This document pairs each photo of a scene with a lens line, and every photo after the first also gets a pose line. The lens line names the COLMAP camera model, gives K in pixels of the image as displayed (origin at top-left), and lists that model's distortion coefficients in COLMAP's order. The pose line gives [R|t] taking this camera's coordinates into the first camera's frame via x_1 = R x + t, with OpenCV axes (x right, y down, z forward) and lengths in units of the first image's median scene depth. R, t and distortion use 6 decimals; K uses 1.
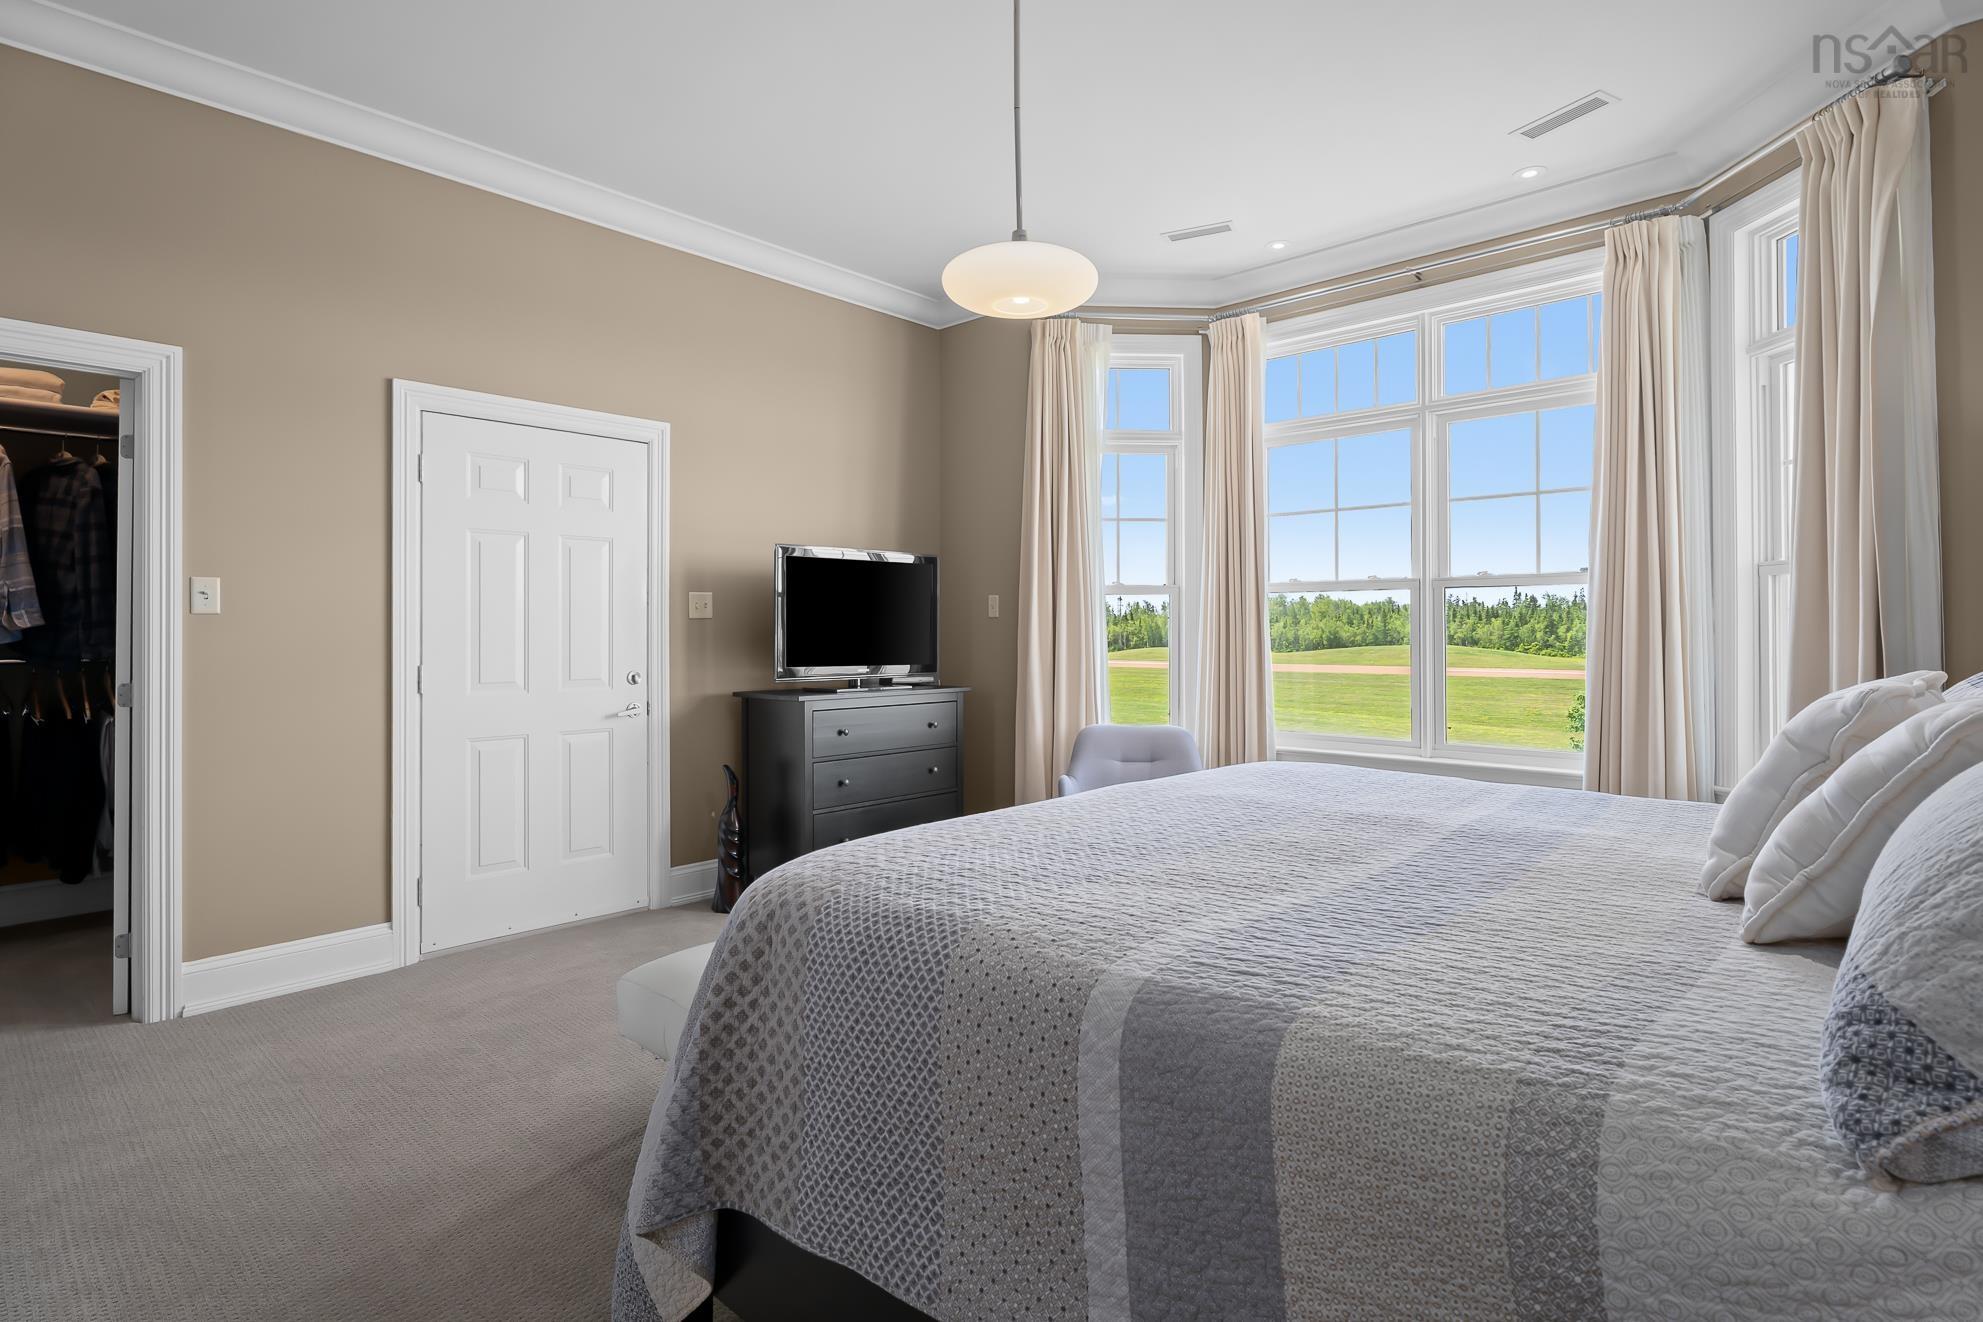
lens RADIAL K [[951.2, 0, 989.7], [0, 951.2, 647.2], [0, 0, 1]] dist [-0.018286, -0.000127]
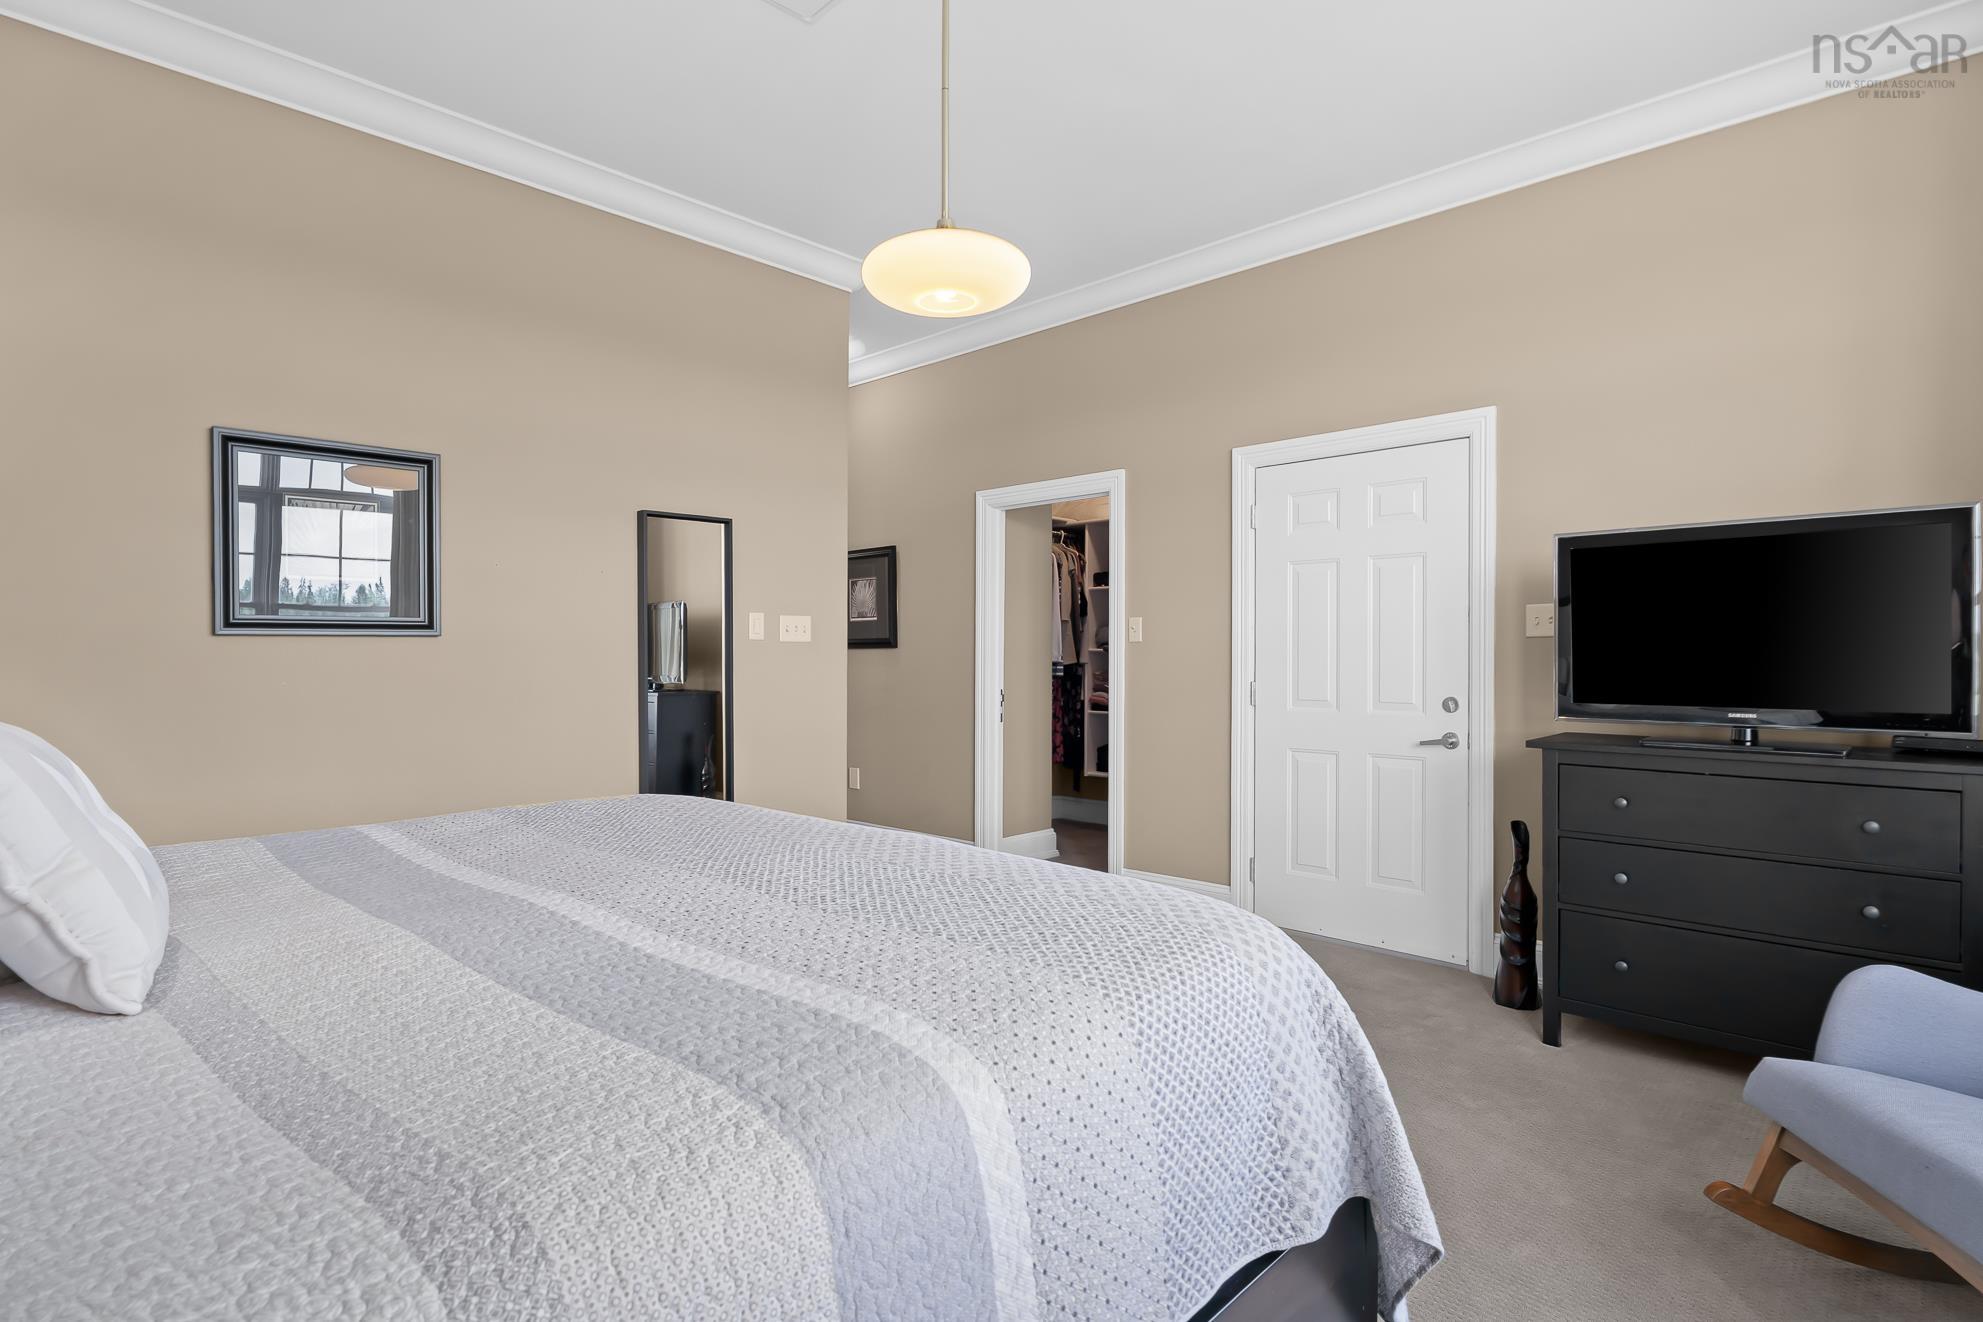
lens RADIAL K [[998.9, 0, 989.5], [0, 998.9, 659.3], [0, 0, 1]] dist [0.000753, 0.000023]
pose [[0.023666, 0.003678, -0.999713, 0.662268], [-0.010227, 0.999942, 0.003437, -0.010474], [0.999668, 0.010143, 0.023702, 0.644180]]
